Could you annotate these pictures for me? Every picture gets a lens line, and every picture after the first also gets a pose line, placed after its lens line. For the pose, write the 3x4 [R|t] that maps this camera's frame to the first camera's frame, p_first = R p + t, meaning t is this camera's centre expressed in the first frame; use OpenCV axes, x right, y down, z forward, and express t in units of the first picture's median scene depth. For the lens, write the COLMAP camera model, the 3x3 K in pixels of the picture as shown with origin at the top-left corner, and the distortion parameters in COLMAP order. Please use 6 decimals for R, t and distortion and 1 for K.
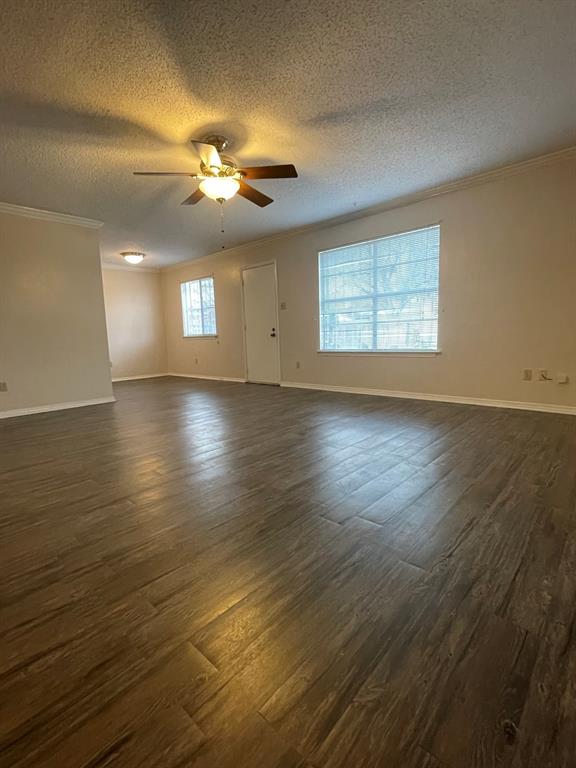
lens RADIAL K [[356.9, 0, 288.6], [0, 356.9, 385.9], [0, 0, 1]] dist [0.000426, 0.001437]
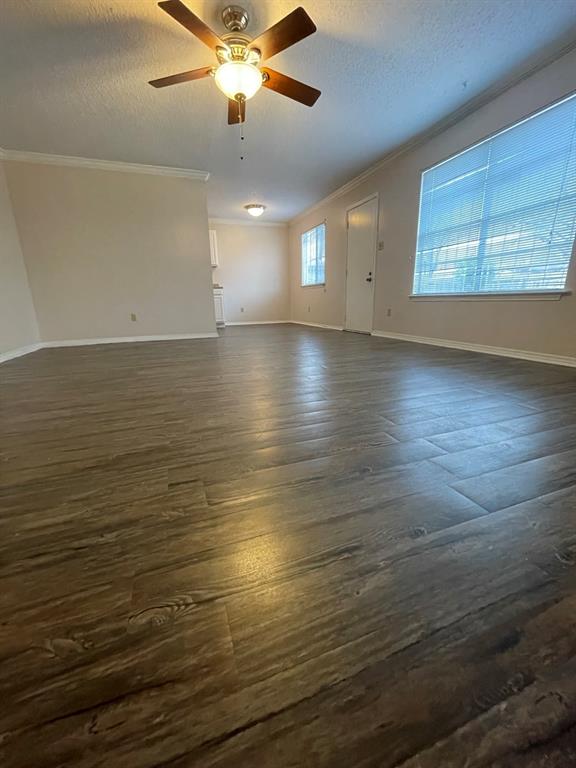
lens RADIAL K [[310.6, 0, 290.5], [0, 310.6, 382.1], [0, 0, 1]] dist [-0.008364, 0.002254]
pose [[0.889984, 0.130360, -0.436961, 0.152493], [-0.073246, 0.986691, 0.145178, 0.018388], [0.450071, -0.097201, 0.887687, 0.146827]]
